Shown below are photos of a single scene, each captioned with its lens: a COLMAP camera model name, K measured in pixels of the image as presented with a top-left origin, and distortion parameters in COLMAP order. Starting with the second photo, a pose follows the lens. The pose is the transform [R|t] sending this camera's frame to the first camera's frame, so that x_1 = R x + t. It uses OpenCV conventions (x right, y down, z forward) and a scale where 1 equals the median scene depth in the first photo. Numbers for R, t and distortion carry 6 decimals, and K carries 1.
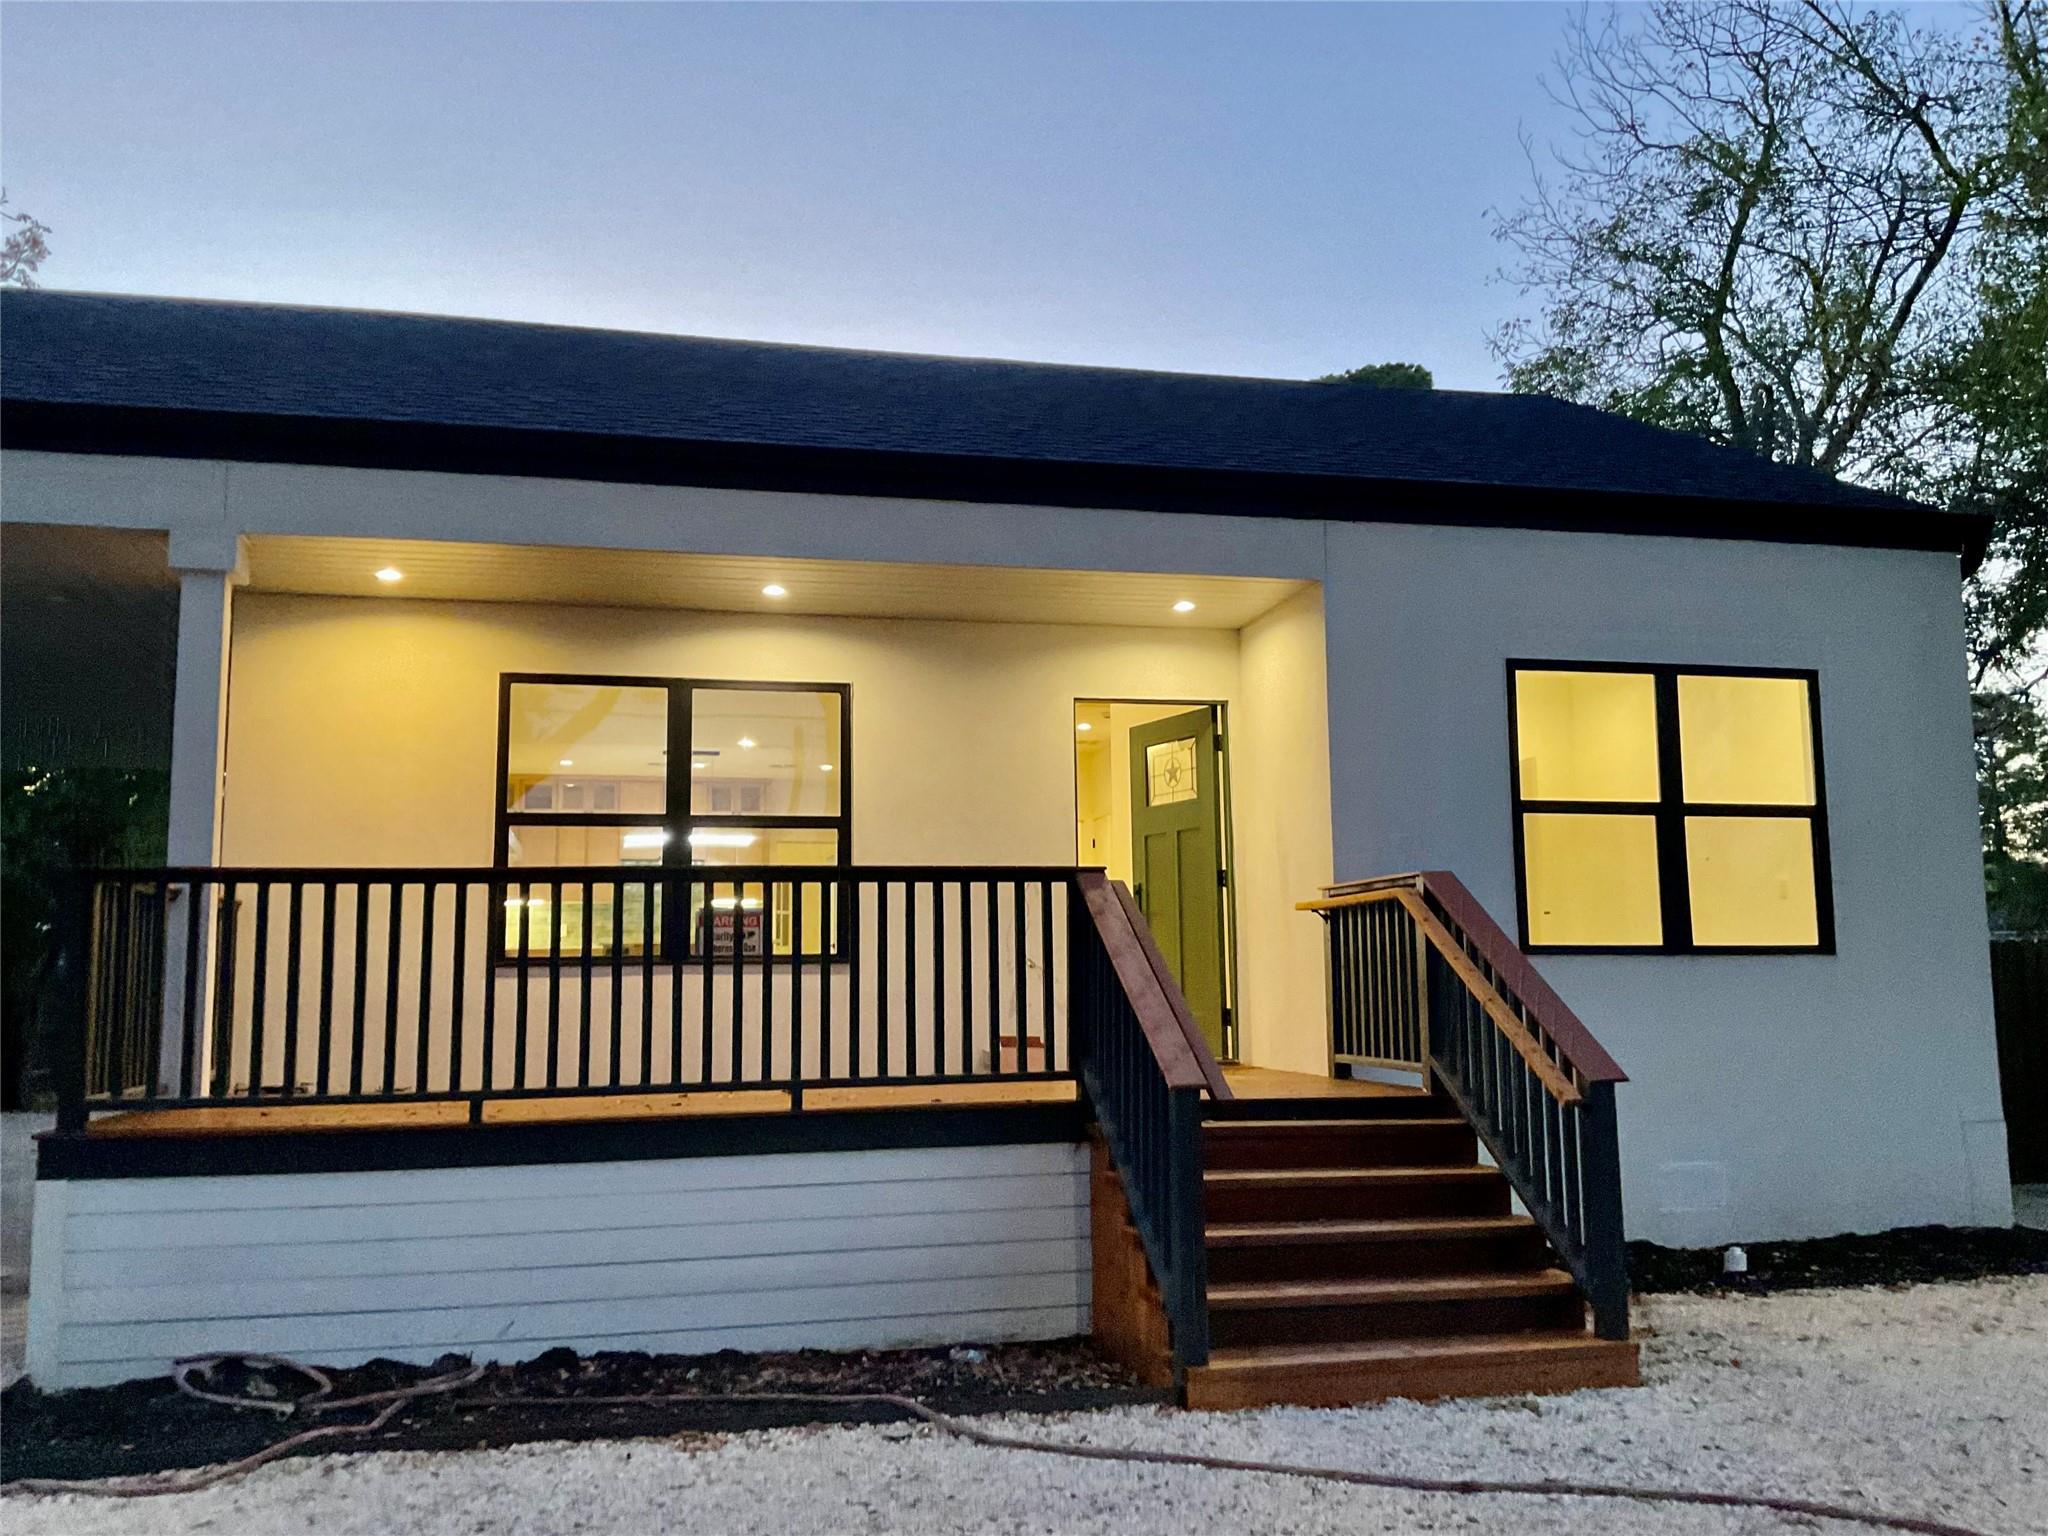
lens RADIAL K [[1720.8, 0, 1024.0], [0, 1720.8, 768.0], [0, 0, 1]] dist [0.057537, -0.004408]
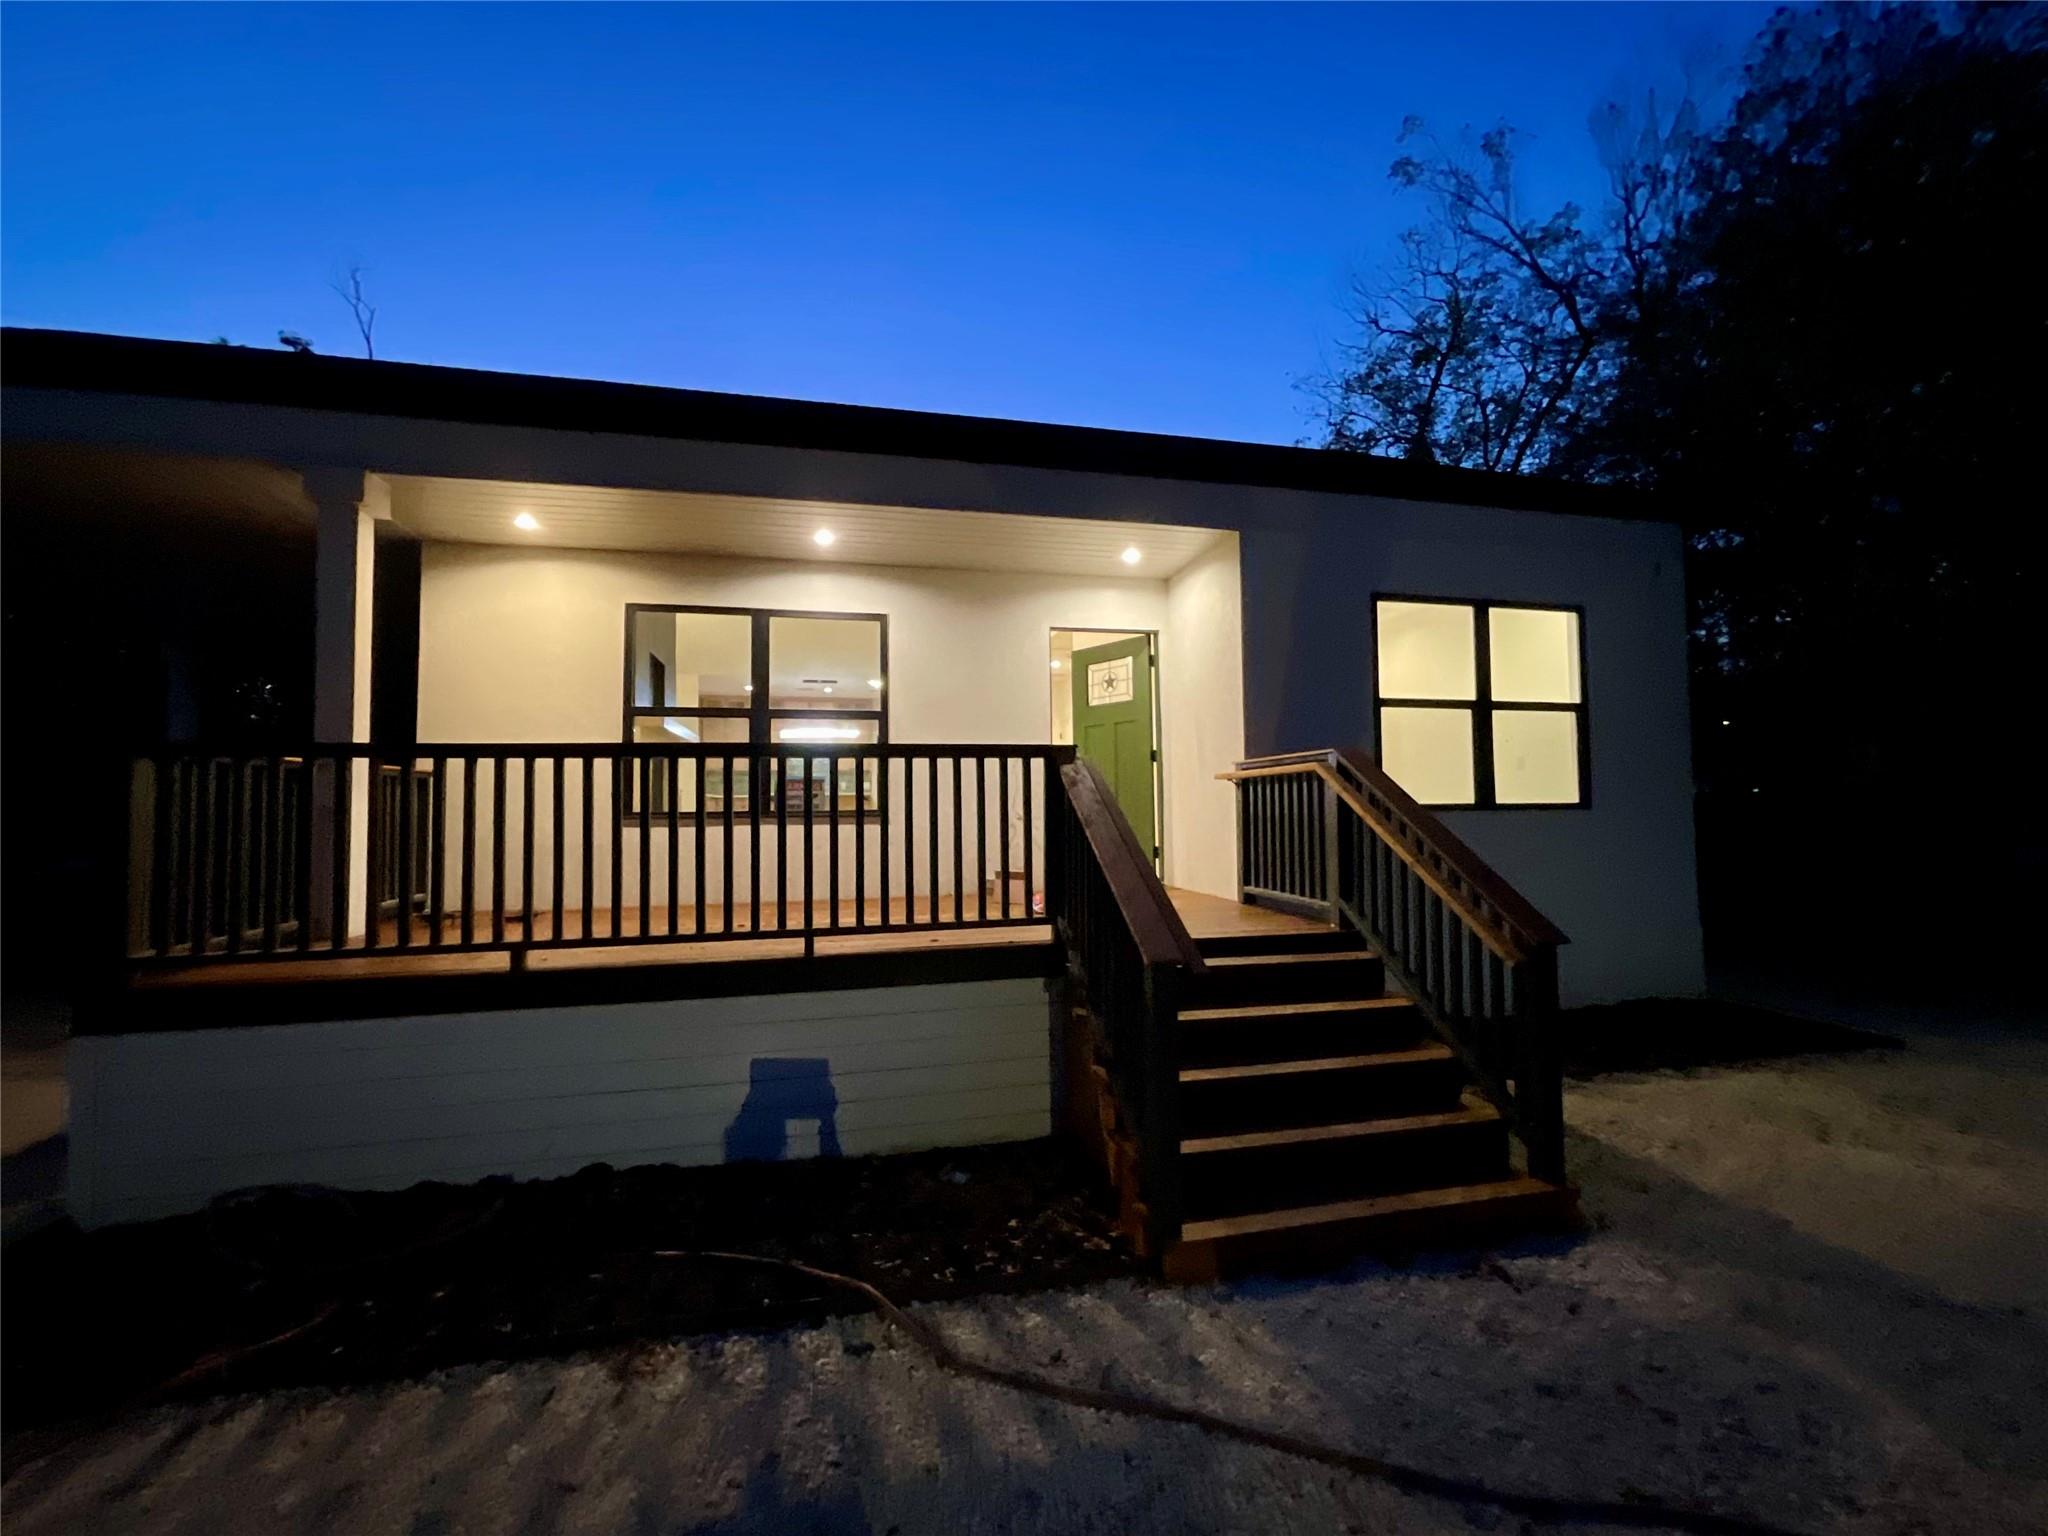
lens RADIAL K [[822.5, 0, 1024.0], [0, 822.5, 768.0], [0, 0, 1]] dist [0.073099, 0.000008]
pose [[0.999999, 0.000054, -0.001641, 0.009813], [0.000071, 0.997125, 0.075778, 0.024343], [0.001640, -0.075778, 0.997123, 0.349166]]
